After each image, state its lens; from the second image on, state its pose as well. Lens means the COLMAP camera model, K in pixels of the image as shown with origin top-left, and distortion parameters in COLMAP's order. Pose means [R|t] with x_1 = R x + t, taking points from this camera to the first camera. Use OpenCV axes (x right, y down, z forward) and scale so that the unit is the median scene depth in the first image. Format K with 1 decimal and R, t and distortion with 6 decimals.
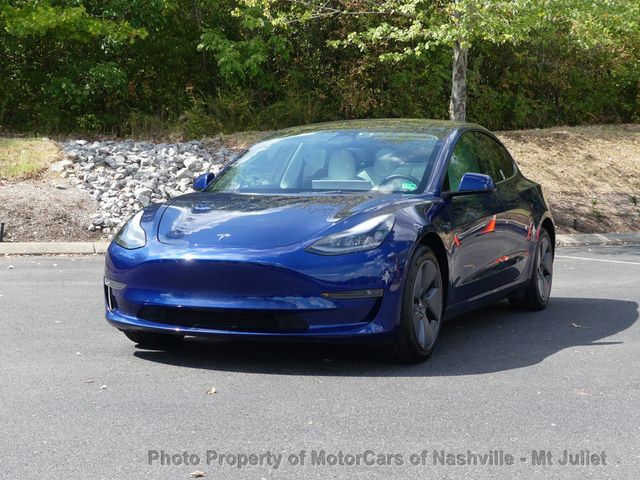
lens RADIAL K [[1196.8, 0, 318.1], [0, 1196.8, 241.7], [0, 0, 1]] dist [-0.035788, 0.000000]
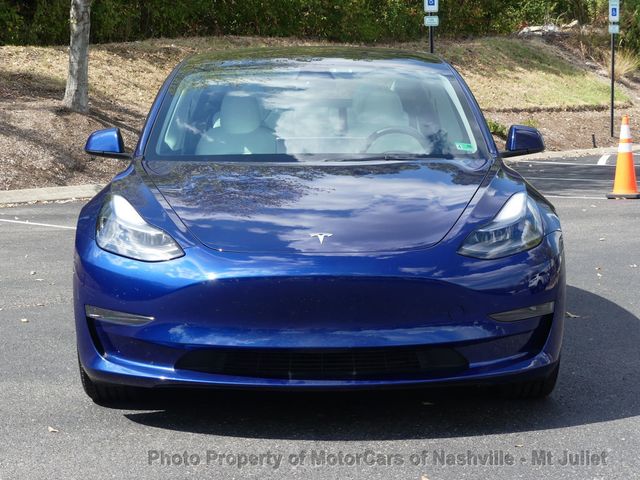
lens RADIAL K [[1416.3, 0, 321.4], [0, 1416.3, 240.1], [0, 0, 1]] dist [-0.100153, 0.000000]
pose [[0.904266, -0.048921, 0.424157, -0.143484], [0.026778, 0.997957, 0.058013, -0.016489], [-0.426128, -0.041101, 0.903729, 0.106918]]
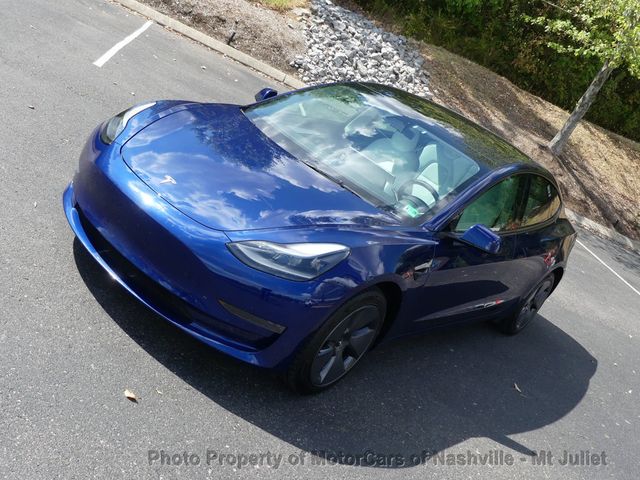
lens RADIAL K [[697.2, 0, 333.0], [0, 697.2, 228.1], [0, 0, 1]] dist [-0.025056, 0.000000]
pose [[0.866143, 0.484653, -0.122100, 0.038191], [-0.448794, 0.861703, 0.236751, -0.053890], [0.219956, -0.150262, 0.963868, 0.183340]]
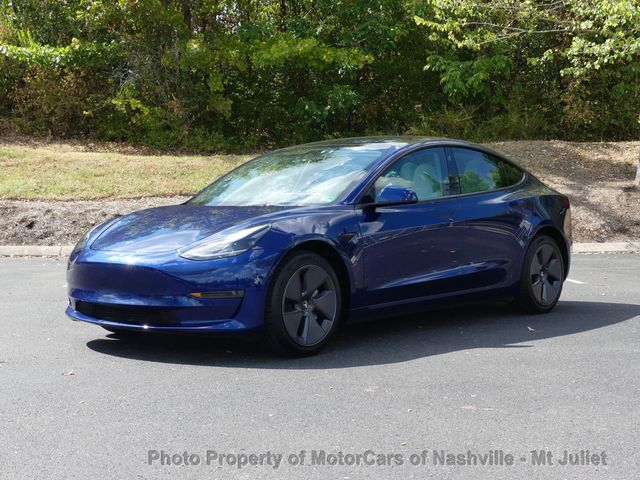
lens RADIAL K [[1105.6, 0, 321.3], [0, 1105.6, 209.8], [0, 0, 1]] dist [0.003083, 0.000000]
pose [[0.950205, -0.004350, -0.311594, 0.155988], [-0.005217, 0.999540, -0.029862, -0.001949], [0.311581, 0.030000, 0.949746, 0.006127]]
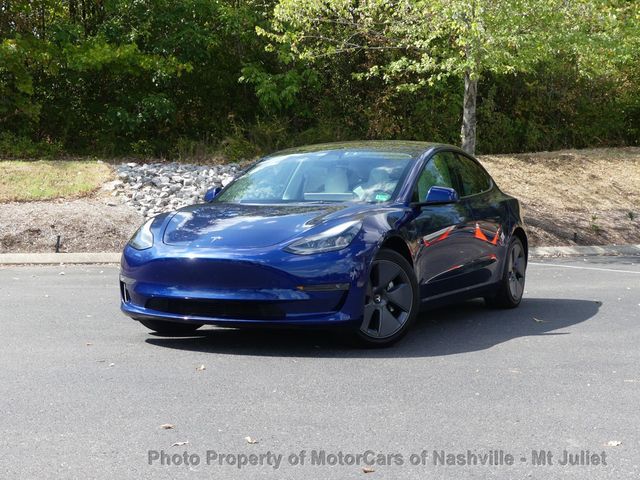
lens RADIAL K [[1105.6, 0, 321.2], [0, 1105.6, 237.6], [0, 0, 1]] dist [0.003083, 0.000000]
pose [[0.999099, -0.000582, -0.042443, 0.024985], [-0.000225, 0.999819, -0.019002, 0.005358], [0.042446, 0.018994, 0.998918, -0.030595]]
